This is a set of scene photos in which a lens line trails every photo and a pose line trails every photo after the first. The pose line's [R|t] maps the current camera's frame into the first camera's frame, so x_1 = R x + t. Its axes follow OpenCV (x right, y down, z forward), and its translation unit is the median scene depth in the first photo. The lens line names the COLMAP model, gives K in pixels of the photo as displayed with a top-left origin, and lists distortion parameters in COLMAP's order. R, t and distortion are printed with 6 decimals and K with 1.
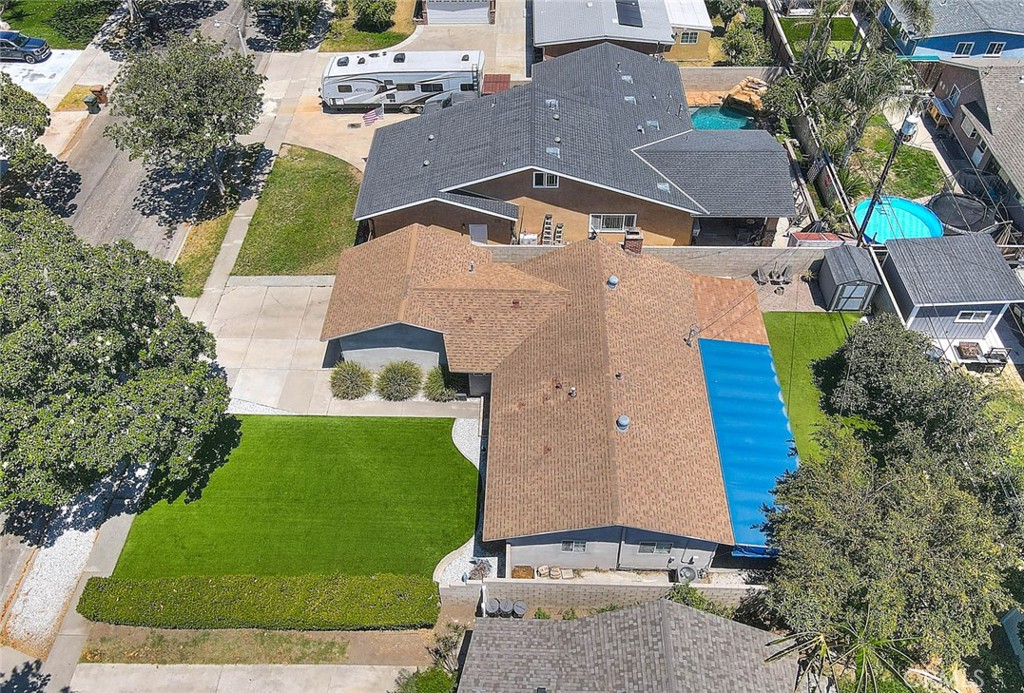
lens RADIAL K [[797.9, 0, 492.0], [0, 797.9, 328.3], [0, 0, 1]] dist [0.000333, 0.007918]
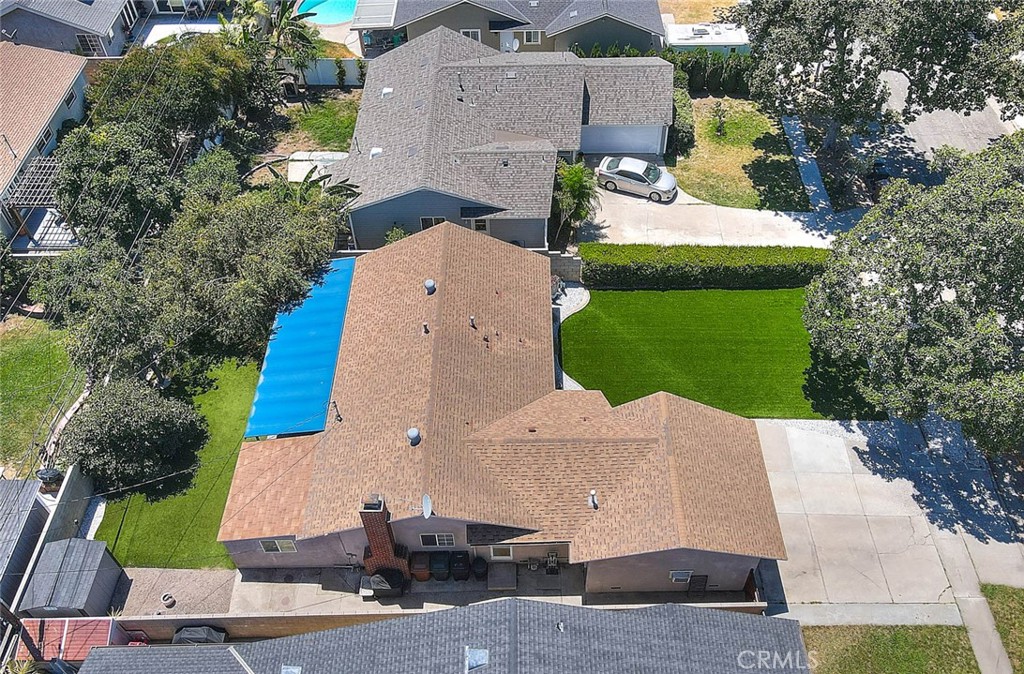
lens RADIAL K [[813.2, 0, 541.8], [0, 813.2, 374.5], [0, 0, 1]] dist [0.010945, -0.002767]
pose [[-0.997722, 0.062900, -0.024390, 0.036791], [-0.032096, -0.124585, 0.991690, -0.867475], [0.059339, 0.990213, 0.126320, 0.832721]]
